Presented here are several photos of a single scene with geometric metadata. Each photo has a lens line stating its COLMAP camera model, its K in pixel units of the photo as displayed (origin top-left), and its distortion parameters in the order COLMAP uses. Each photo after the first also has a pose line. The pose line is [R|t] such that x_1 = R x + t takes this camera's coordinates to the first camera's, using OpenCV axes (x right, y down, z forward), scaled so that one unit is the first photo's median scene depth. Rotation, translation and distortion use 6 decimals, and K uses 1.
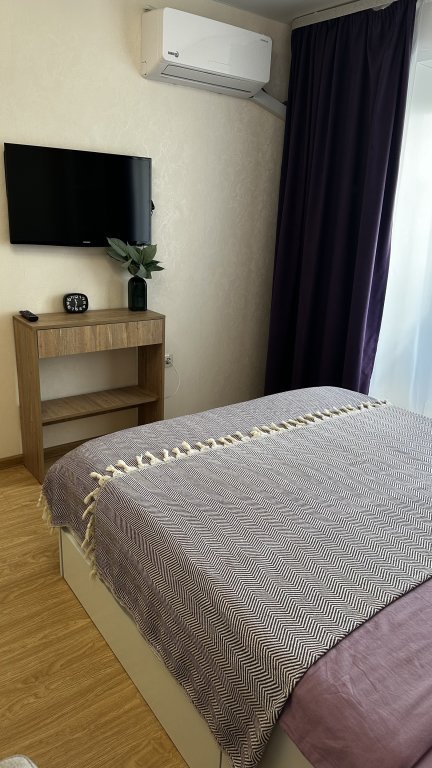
lens RADIAL K [[553.2, 0, 222.0], [0, 553.2, 383.8], [0, 0, 1]] dist [0.102732, -0.130344]
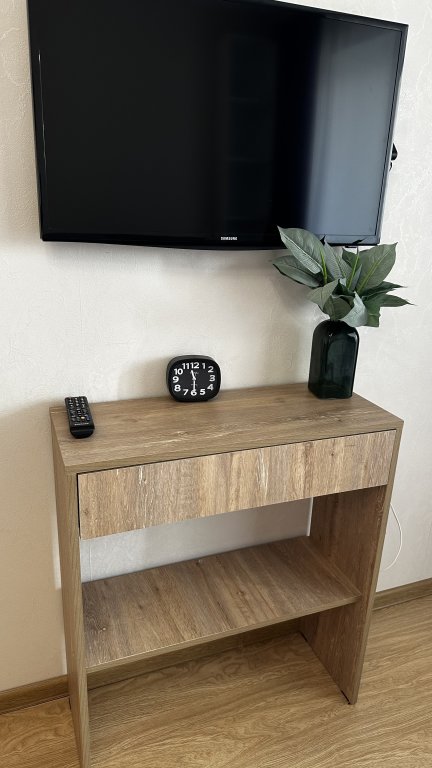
lens RADIAL K [[541.7, 0, 215.0], [0, 541.7, 390.0], [0, 0, 1]] dist [0.093898, -0.136863]
pose [[0.961303, 0.086541, -0.261549, -0.134317], [-0.080133, 0.996166, 0.035087, -0.151734], [0.263583, -0.012771, 0.964552, 0.595622]]
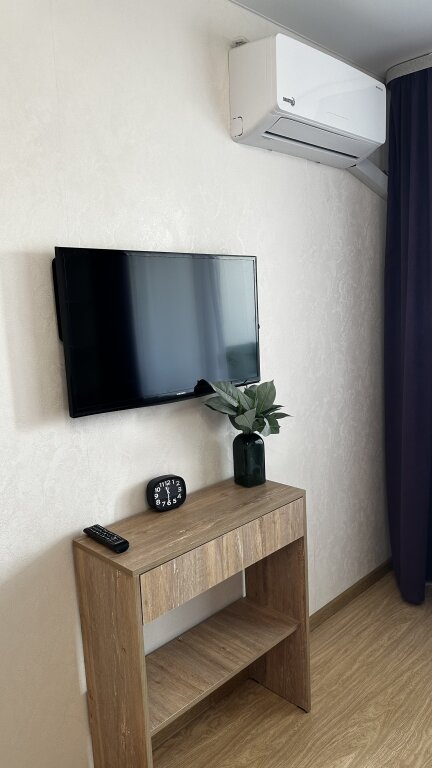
lens RADIAL K [[541.7, 0, 215.0], [0, 541.7, 390.0], [0, 0, 1]] dist [0.093898, -0.136863]
pose [[0.986981, -0.109137, 0.118144, -0.267158], [0.125237, 0.982377, -0.138747, -0.165221], [-0.100919, 0.151737, 0.983255, 0.404269]]
